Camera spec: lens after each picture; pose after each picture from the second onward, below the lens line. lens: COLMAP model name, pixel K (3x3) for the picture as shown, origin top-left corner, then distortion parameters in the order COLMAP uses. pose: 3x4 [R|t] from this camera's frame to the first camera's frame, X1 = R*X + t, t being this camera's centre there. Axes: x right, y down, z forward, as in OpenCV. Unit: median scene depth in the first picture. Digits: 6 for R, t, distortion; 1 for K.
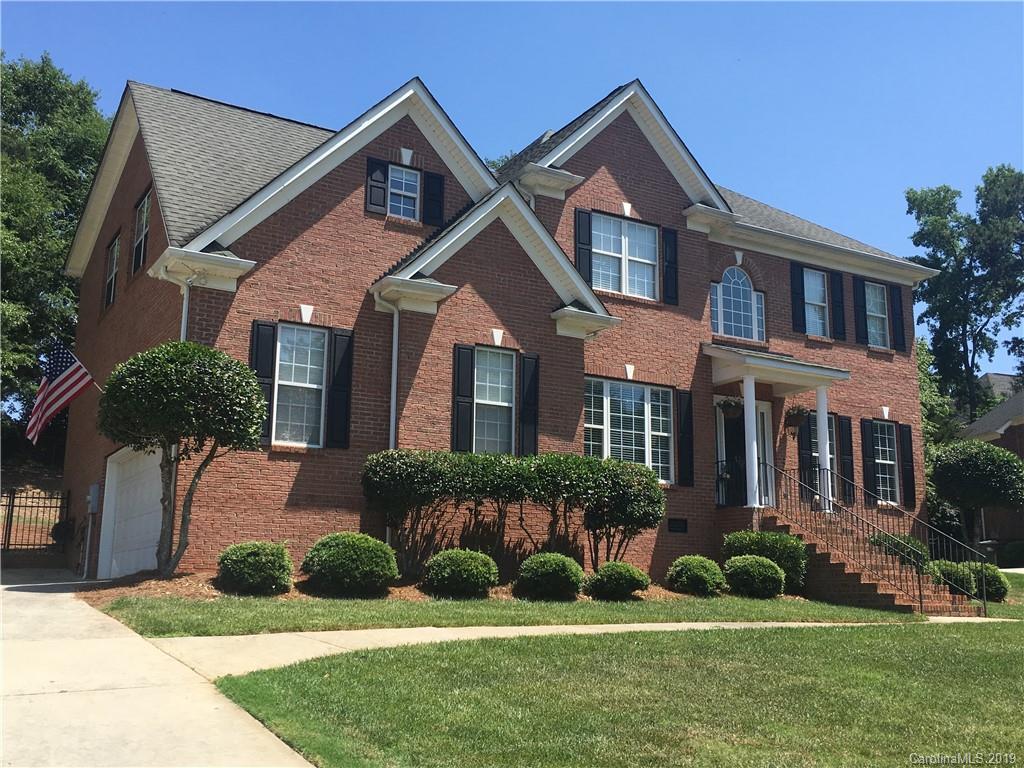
lens RADIAL K [[1063.8, 0, 509.3], [0, 1063.8, 386.6], [0, 0, 1]] dist [0.056819, 0.000000]
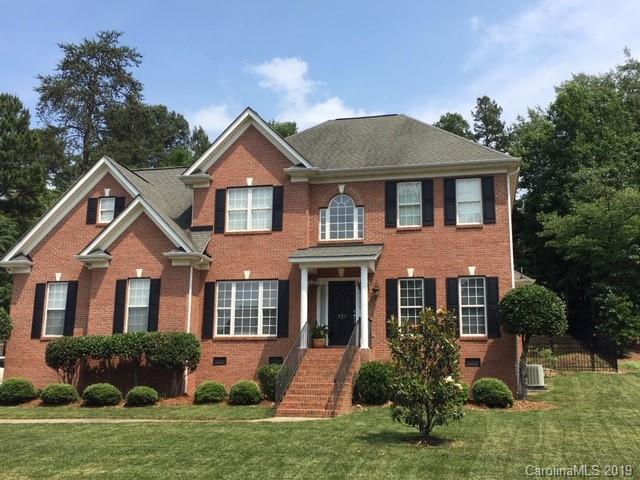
lens RADIAL K [[722.1, 0, 321.8], [0, 722.1, 235.3], [0, 0, 1]] dist [0.056474, 0.000000]
pose [[0.725083, -0.148920, -0.672368, 1.003632], [0.133727, 0.988202, -0.074661, 0.027110], [0.675553, -0.035778, 0.736443, 0.198851]]
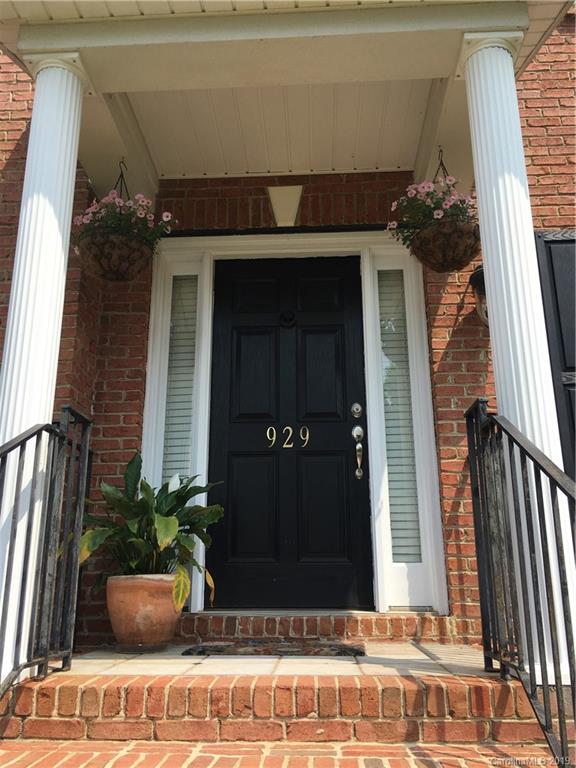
lens RADIAL K [[659.2, 0, 286.6], [0, 659.2, 379.7], [0, 0, 1]] dist [-0.010217, -0.017637]
pose [[0.817882, -0.179676, -0.546613, 0.336235], [0.123597, 0.982679, -0.138080, 0.083061], [0.561954, 0.045374, 0.825923, 0.910907]]
